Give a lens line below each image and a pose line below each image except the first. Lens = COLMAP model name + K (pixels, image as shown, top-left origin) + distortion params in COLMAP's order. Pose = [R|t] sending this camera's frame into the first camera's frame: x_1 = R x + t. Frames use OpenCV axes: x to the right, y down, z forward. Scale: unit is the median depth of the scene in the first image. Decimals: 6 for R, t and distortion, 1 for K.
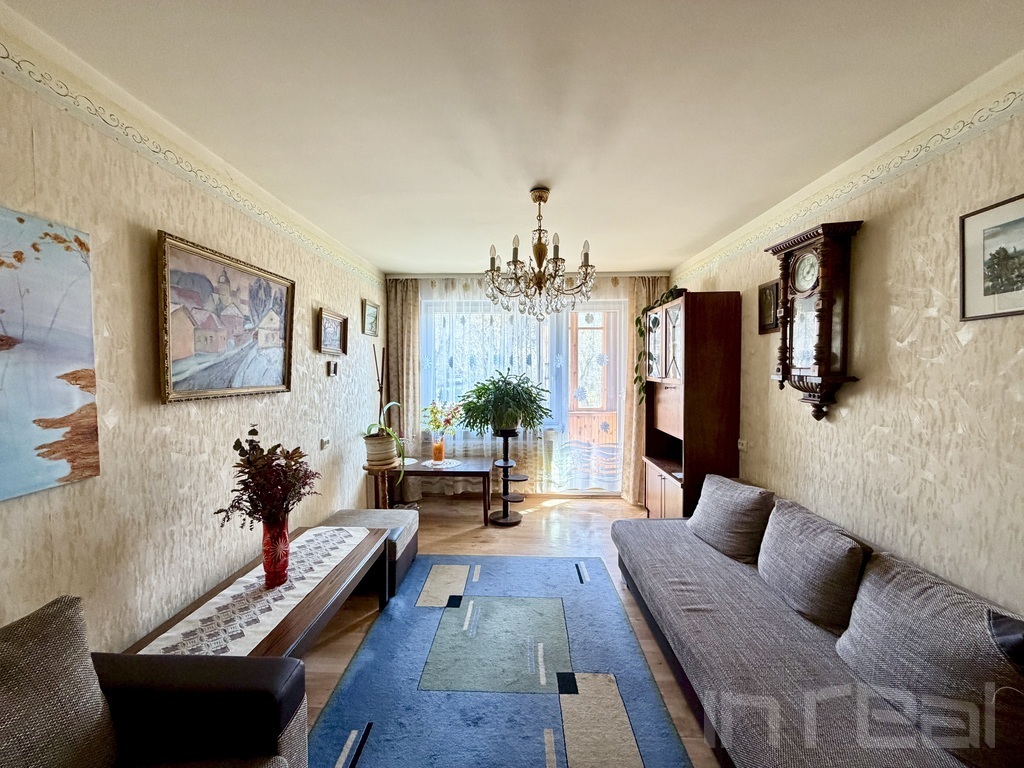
lens RADIAL K [[405.1, 0, 507.2], [0, 405.1, 383.9], [0, 0, 1]] dist [0.000916, 0.000095]
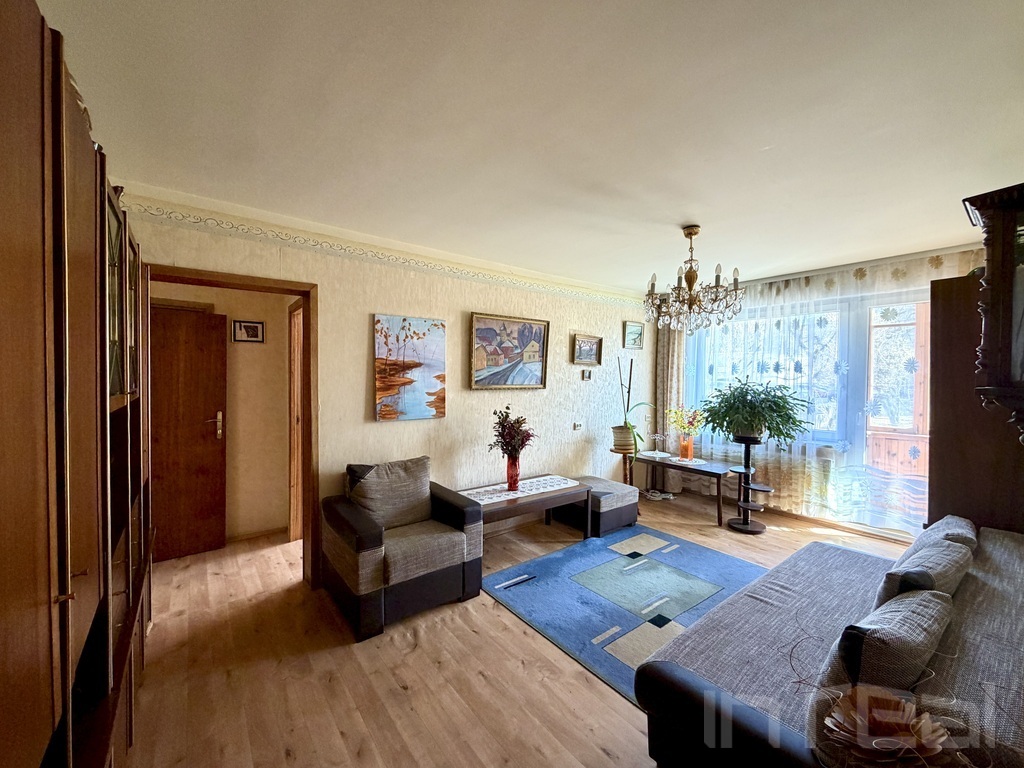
lens RADIAL K [[405.1, 0, 507.2], [0, 405.1, 383.9], [0, 0, 1]] dist [0.000916, 0.000095]
pose [[0.635949, 0.021660, -0.771427, 0.686142], [-0.035588, 0.999366, -0.001278, 0.007636], [0.770910, 0.028266, 0.636316, -0.174421]]
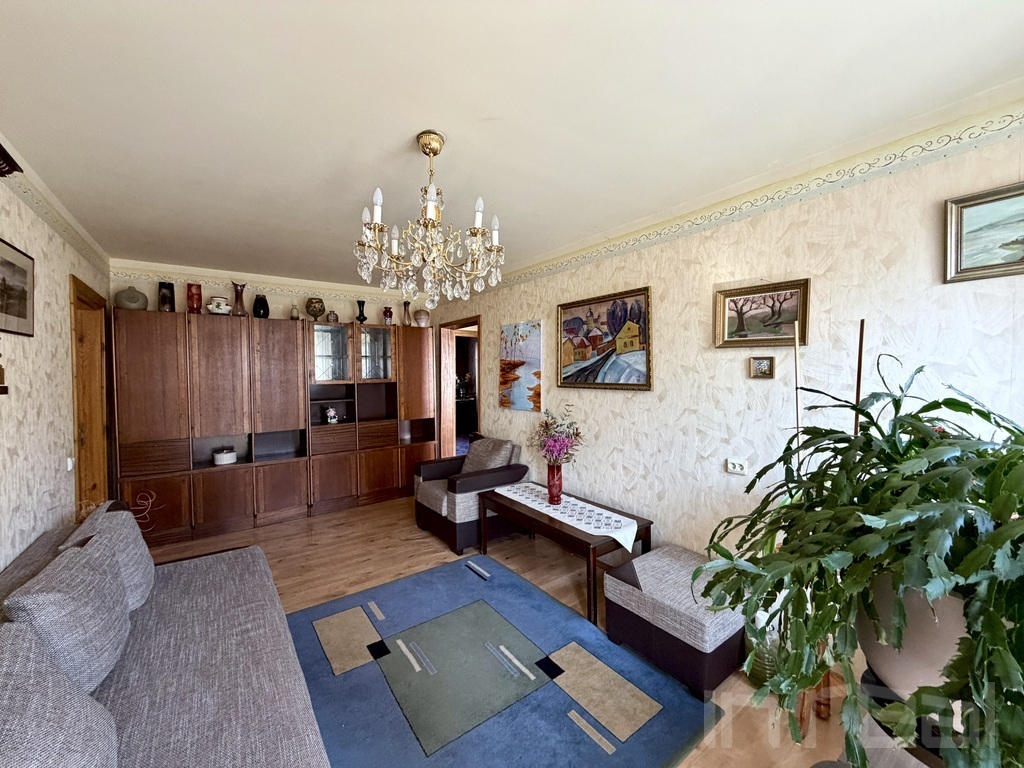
lens RADIAL K [[411.0, 0, 516.9], [0, 411.0, 383.2], [0, 0, 1]] dist [0.000257, 0.000023]
pose [[-0.779850, 0.029302, -0.625280, 0.459434], [-0.008799, 0.998292, 0.057757, -0.065524], [0.625905, 0.050543, -0.778260, 1.776867]]
